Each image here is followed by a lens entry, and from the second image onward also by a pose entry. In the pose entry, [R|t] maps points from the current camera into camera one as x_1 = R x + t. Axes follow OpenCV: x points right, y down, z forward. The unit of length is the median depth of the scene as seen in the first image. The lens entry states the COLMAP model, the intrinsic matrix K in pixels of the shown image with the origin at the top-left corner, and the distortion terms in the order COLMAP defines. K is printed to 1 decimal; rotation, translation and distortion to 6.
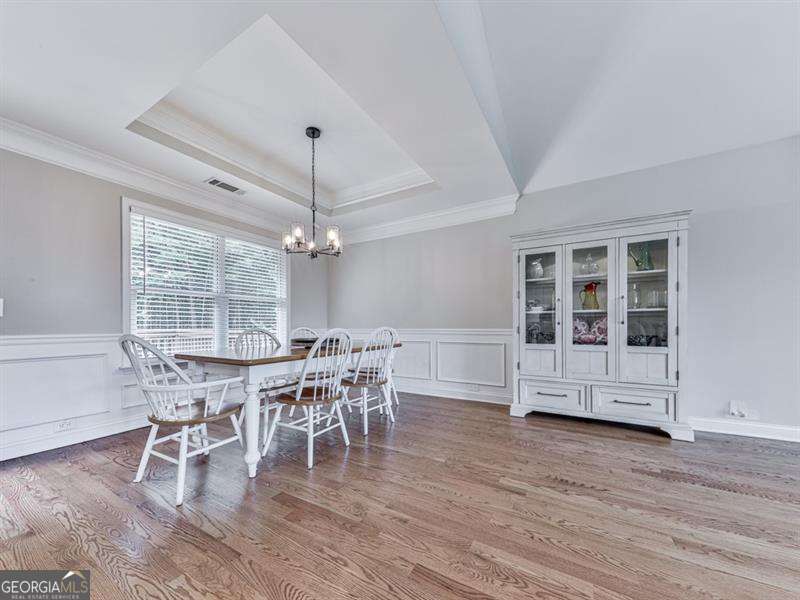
lens RADIAL K [[307.7, 0, 383.8], [0, 307.7, 325.9], [0, 0, 1]] dist [0.001298, 0.000062]
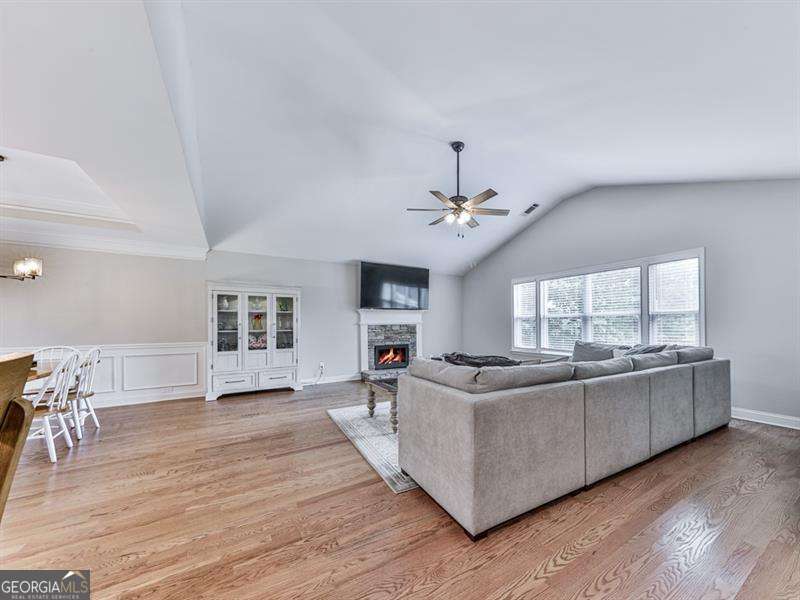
lens RADIAL K [[308.3, 0, 437.4], [0, 308.3, 323.0], [0, 0, 1]] dist [0.011728, -0.000020]
pose [[0.410929, 0.008178, 0.911631, -0.542697], [0.007766, 0.999892, -0.012470, -0.062594], [-0.911634, 0.012204, 0.410821, -0.693789]]
